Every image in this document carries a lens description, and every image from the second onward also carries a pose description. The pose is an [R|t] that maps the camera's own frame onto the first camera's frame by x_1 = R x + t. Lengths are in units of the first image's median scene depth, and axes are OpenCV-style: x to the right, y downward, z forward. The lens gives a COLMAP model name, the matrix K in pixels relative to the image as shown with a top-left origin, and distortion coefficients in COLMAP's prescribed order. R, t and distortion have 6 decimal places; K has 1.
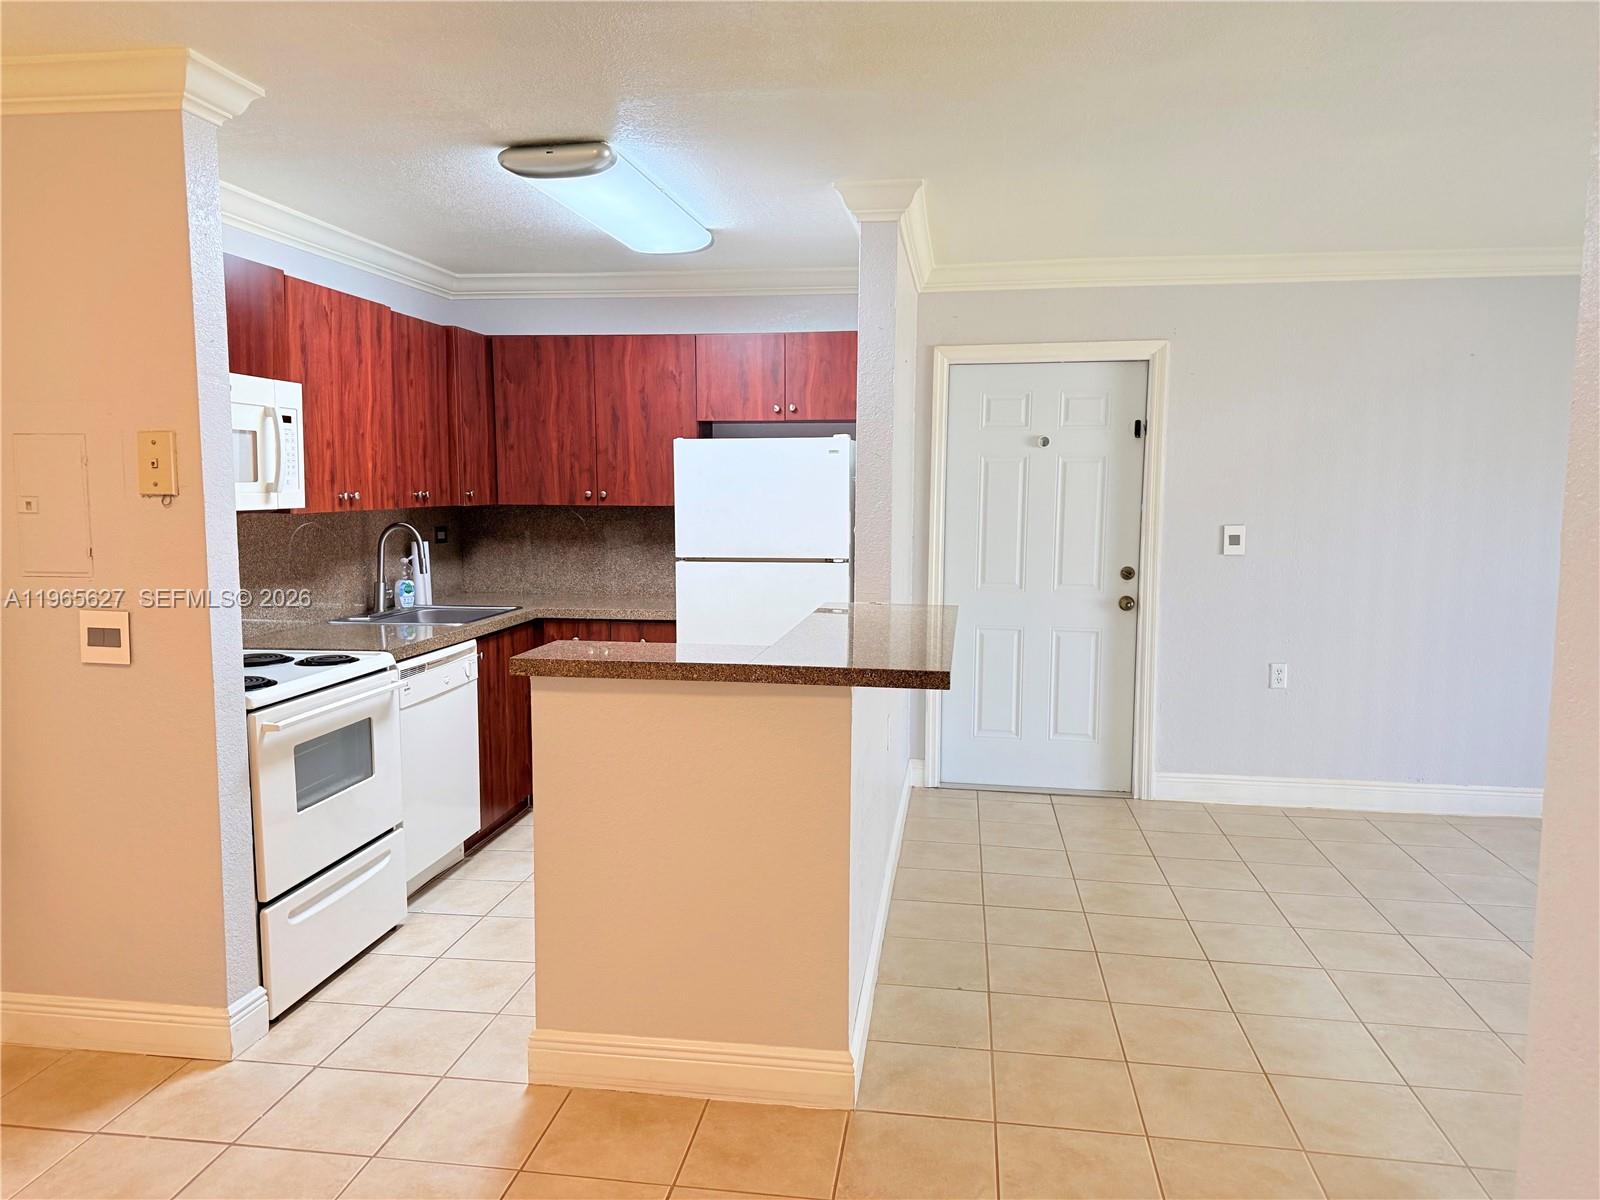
lens RADIAL K [[1113.9, 0, 792.9], [0, 1113.9, 619.8], [0, 0, 1]] dist [0.098238, -0.137830]
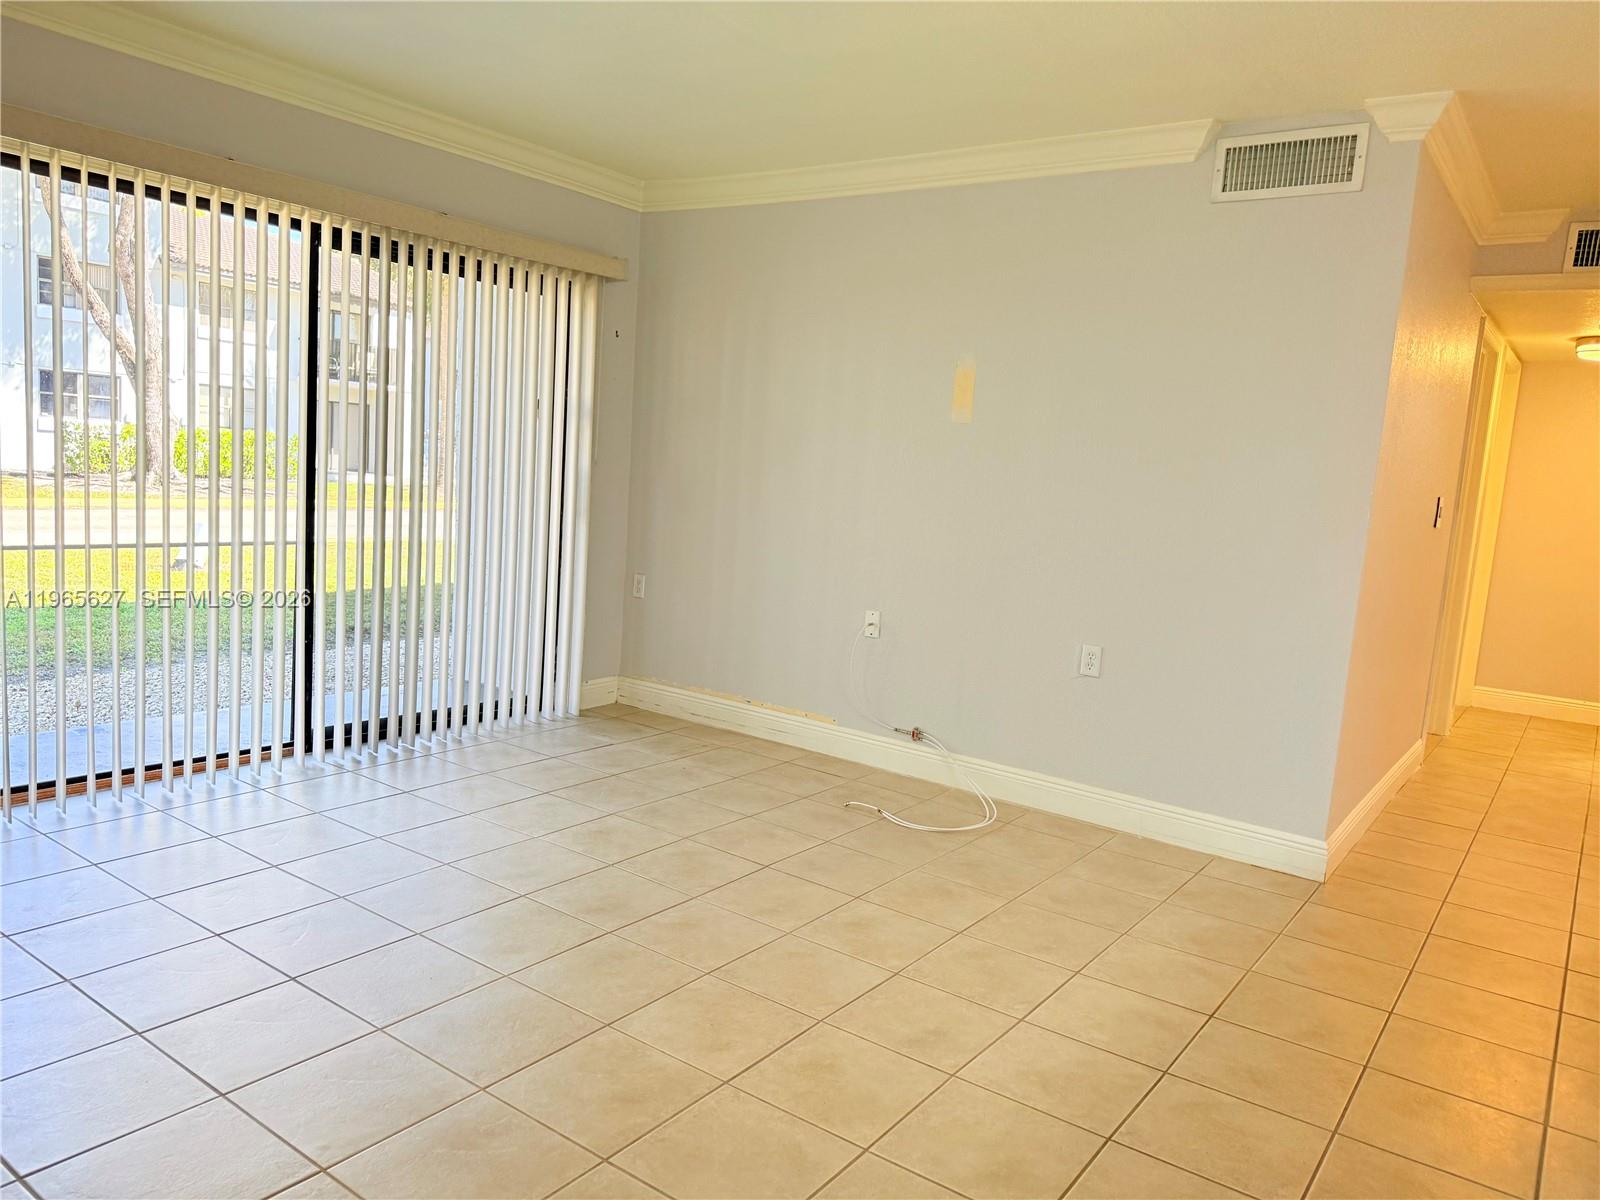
lens RADIAL K [[1122.2, 0, 820.8], [0, 1122.2, 597.1], [0, 0, 1]] dist [0.006086, 0.004040]
pose [[-0.887478, -0.116617, 0.445852, 0.253884], [-0.011986, 0.972968, 0.230631, -0.119396], [-0.460695, 0.199336, -0.864885, 1.466604]]
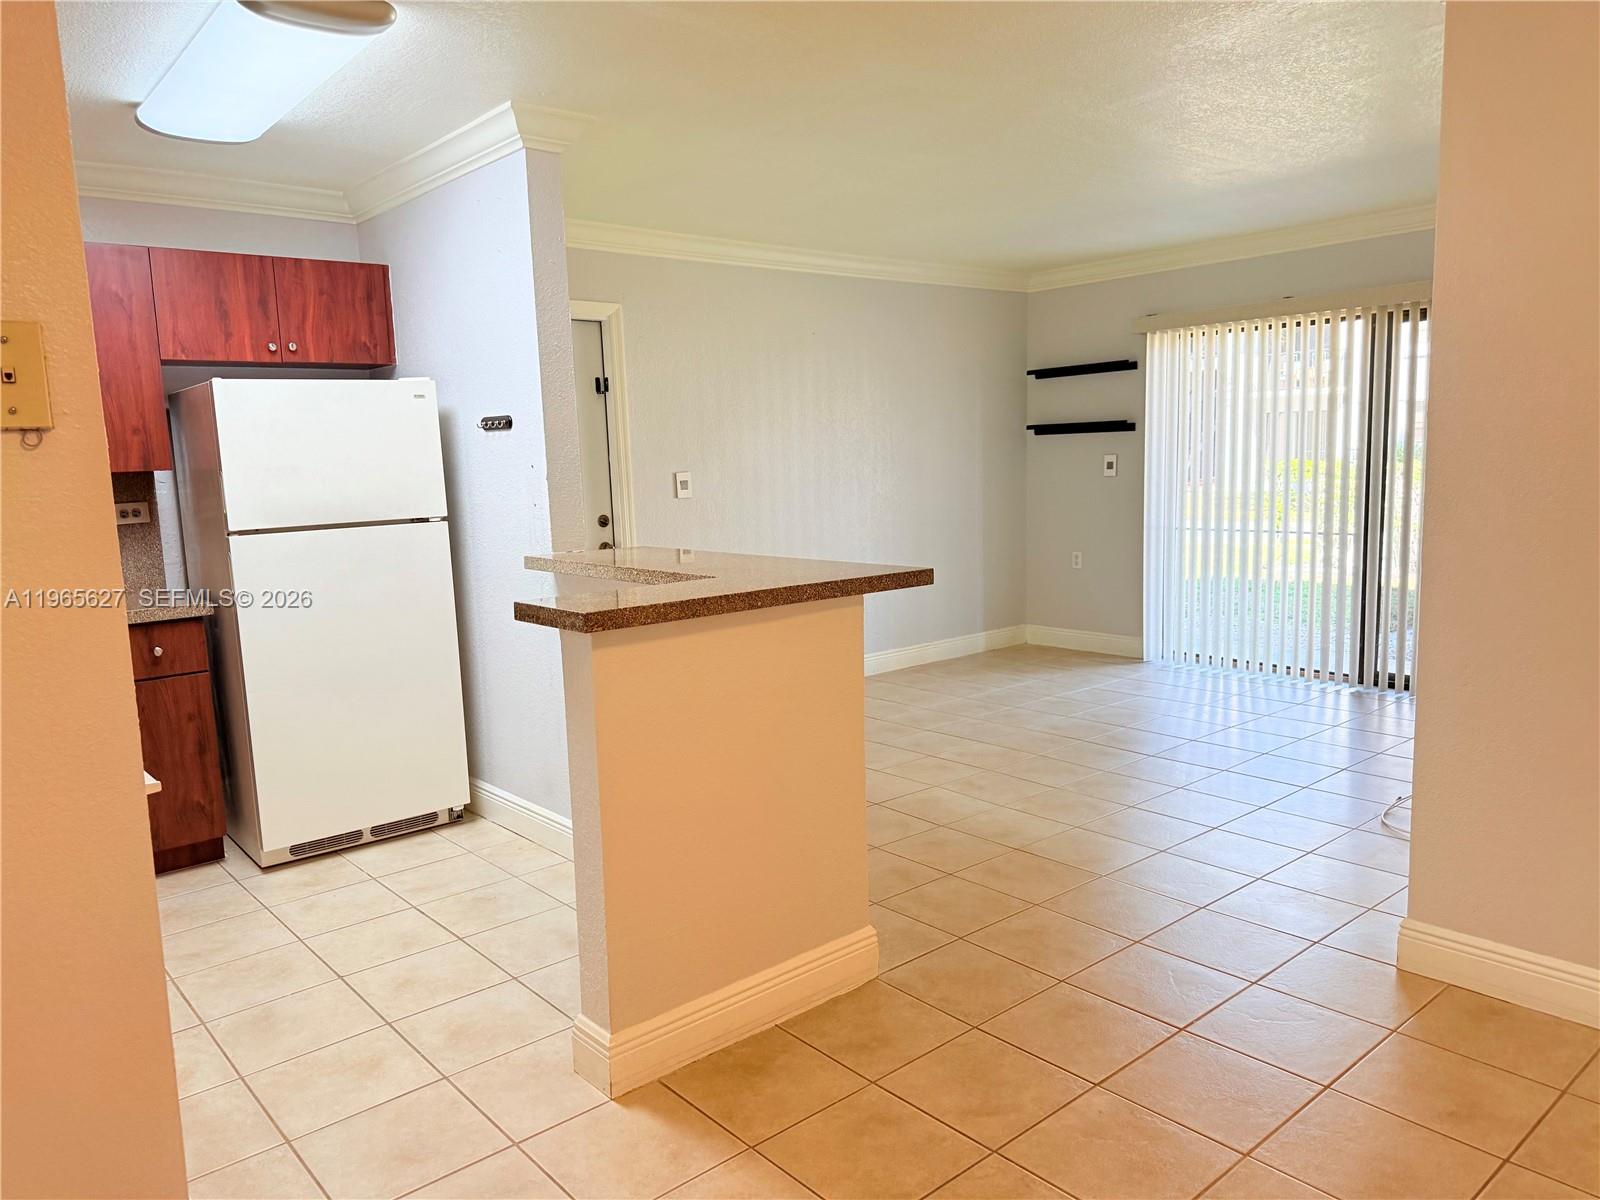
lens RADIAL K [[1113.9, 0, 792.9], [0, 1113.9, 619.8], [0, 0, 1]] dist [0.098238, -0.137830]
pose [[0.651744, -0.135801, 0.746182, -0.563459], [0.125252, 0.989603, 0.070702, -0.001063], [-0.748025, 0.047381, 0.661977, 0.226862]]
